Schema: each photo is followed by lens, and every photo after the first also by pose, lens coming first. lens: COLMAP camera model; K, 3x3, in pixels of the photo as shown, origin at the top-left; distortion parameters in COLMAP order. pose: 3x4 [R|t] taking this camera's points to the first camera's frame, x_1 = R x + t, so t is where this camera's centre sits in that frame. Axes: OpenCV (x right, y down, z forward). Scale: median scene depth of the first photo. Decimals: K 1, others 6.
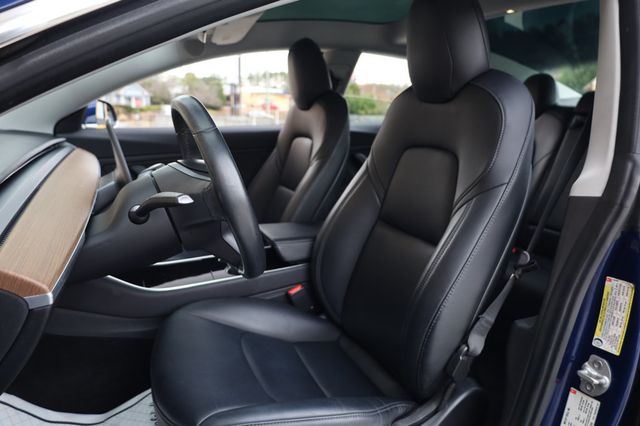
lens RADIAL K [[436.3, 0, 306.8], [0, 436.3, 207.5], [0, 0, 1]] dist [0.000373, -0.002588]
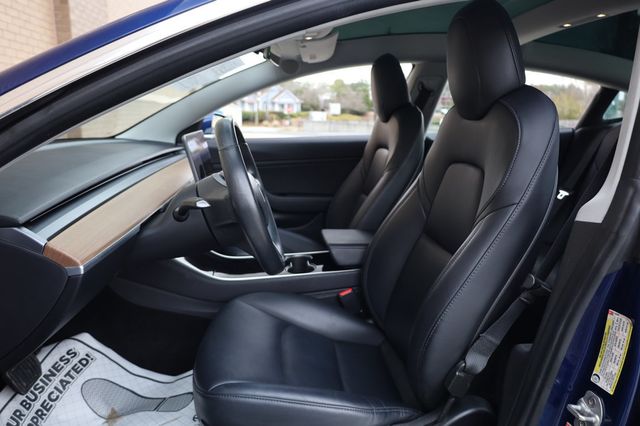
lens RADIAL K [[436.3, 0, 314.2], [0, 436.3, 209.0], [0, 0, 1]] dist [0.000373, -0.002588]
pose [[0.952891, 0.053692, -0.298524, 0.270572], [-0.055948, 0.998433, 0.000989, -0.015965], [0.298109, 0.015760, 0.954402, -0.061586]]
